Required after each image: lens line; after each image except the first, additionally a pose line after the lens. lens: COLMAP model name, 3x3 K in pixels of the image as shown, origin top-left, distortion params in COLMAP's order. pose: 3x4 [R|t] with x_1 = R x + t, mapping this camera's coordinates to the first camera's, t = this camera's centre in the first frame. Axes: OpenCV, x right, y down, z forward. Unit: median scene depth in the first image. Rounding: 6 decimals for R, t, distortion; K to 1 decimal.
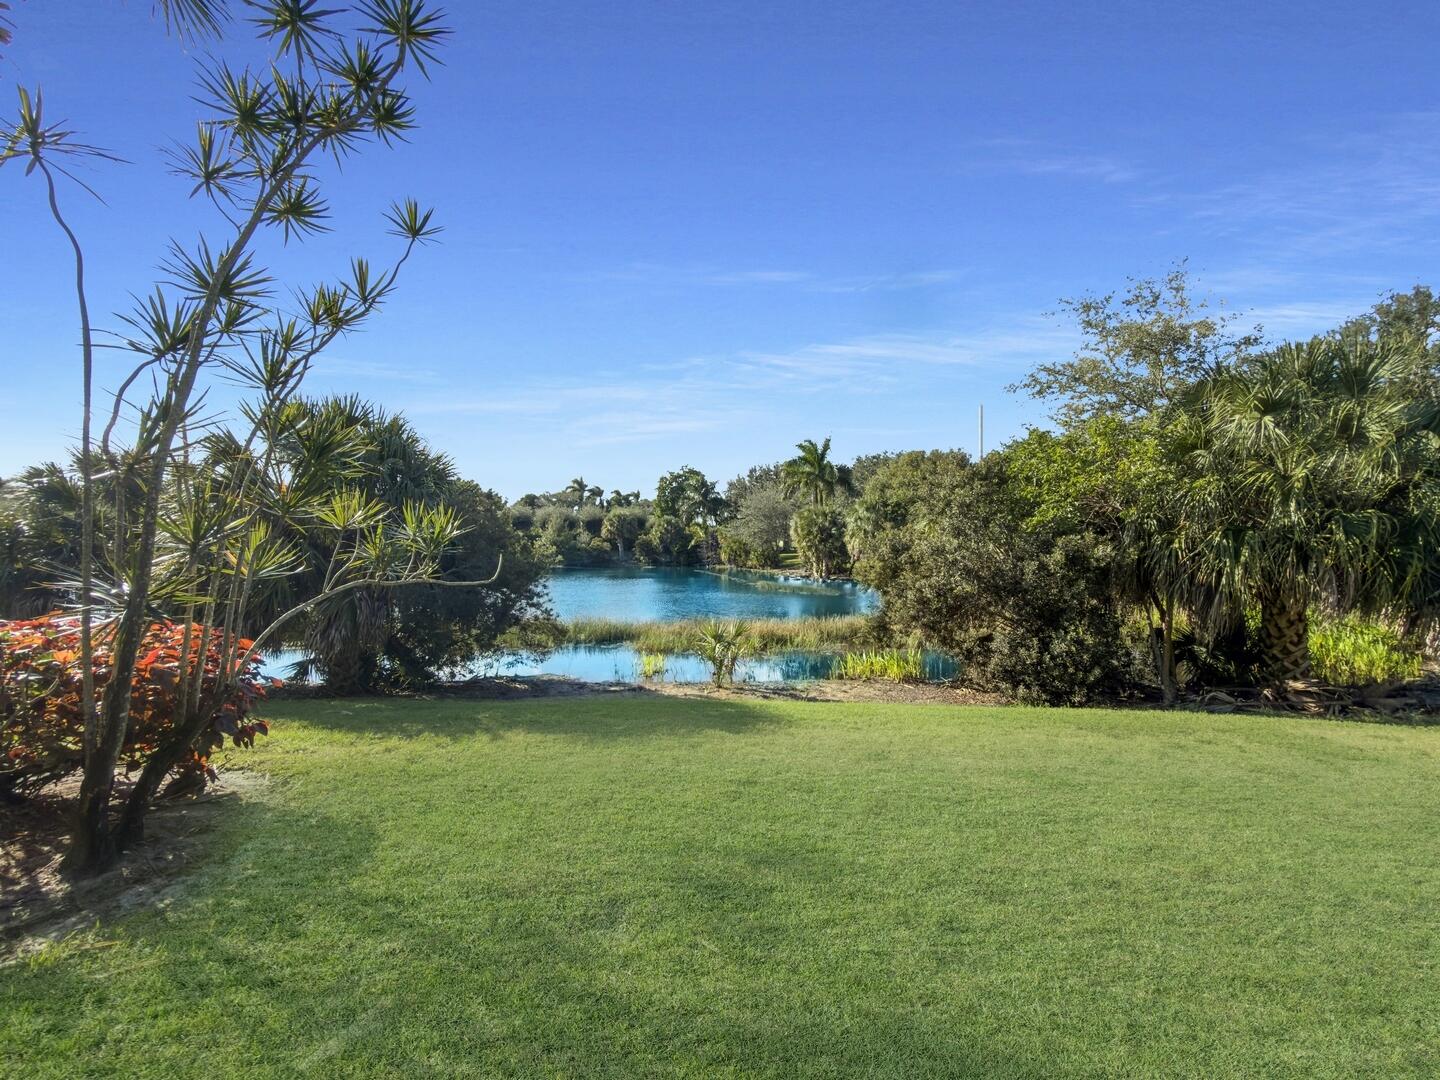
lens RADIAL K [[567.2, 0, 720.1], [0, 567.2, 539.2], [0, 0, 1]] dist [-0.001415, 0.000060]
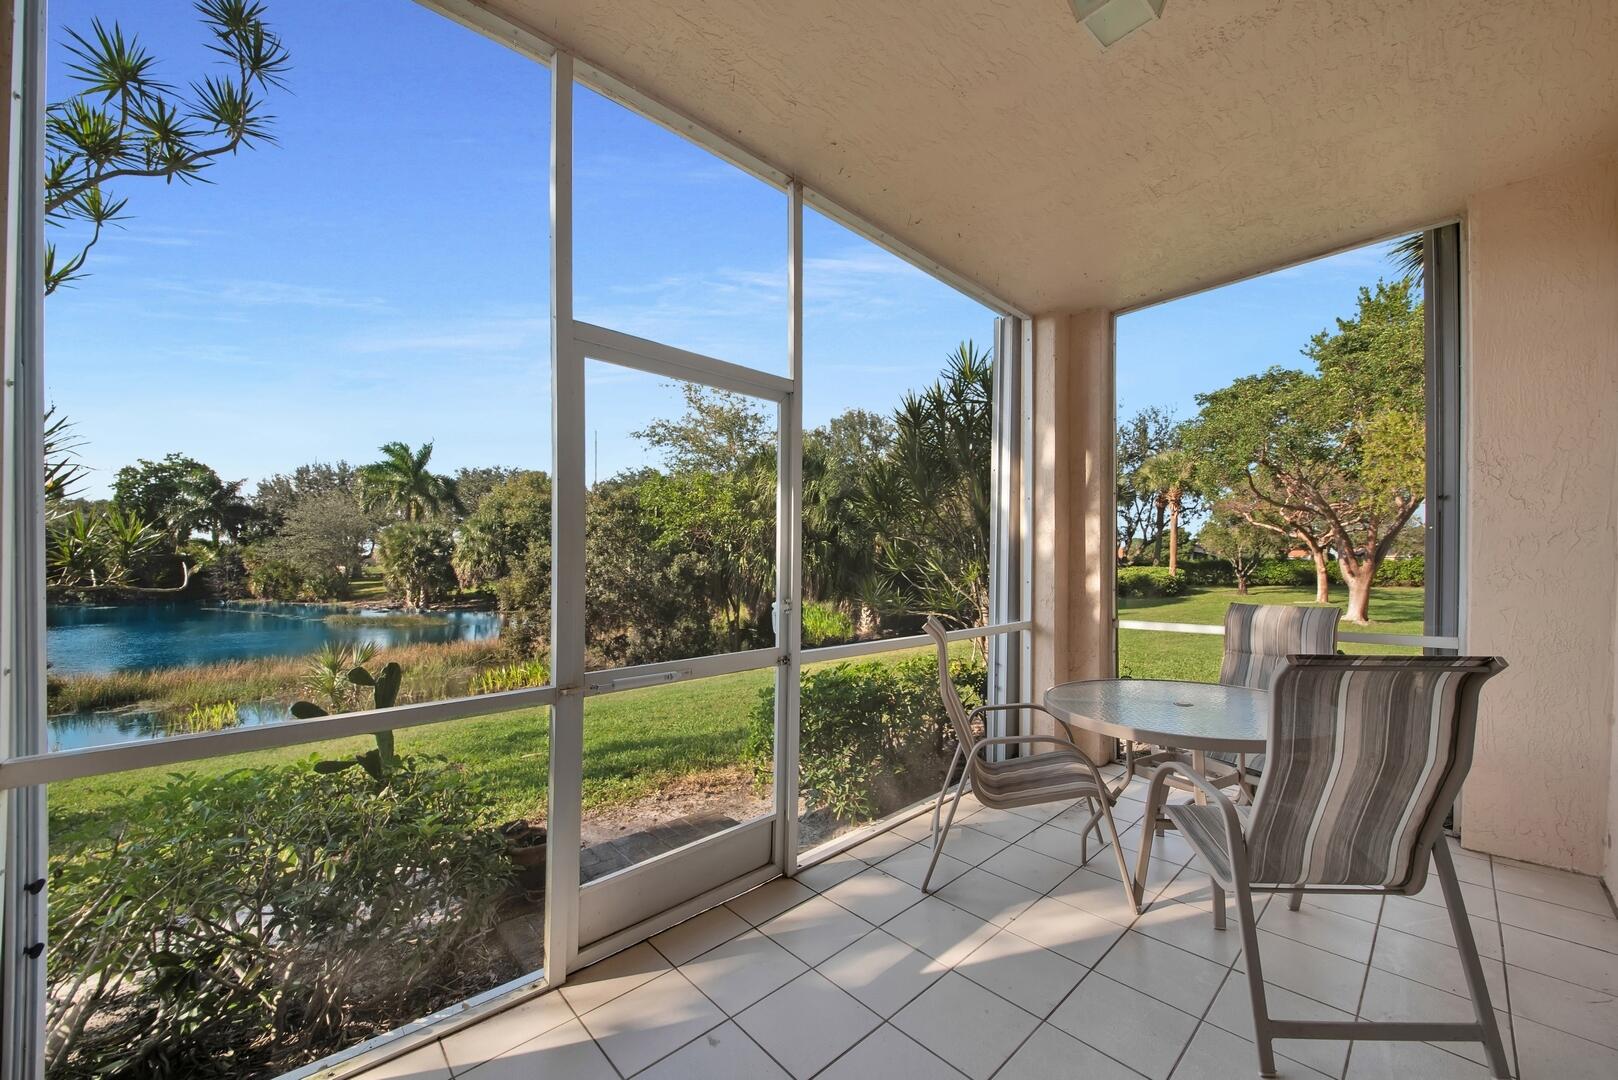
lens RADIAL K [[650.6, 0, 801.0], [0, 650.6, 554.1], [0, 0, 1]] dist [0.010795, -0.014108]
pose [[0.725755, 0.011479, 0.687857, -0.133148], [0.001932, 0.999823, -0.018723, 0.011873], [-0.687950, 0.014917, 0.725605, -0.179021]]
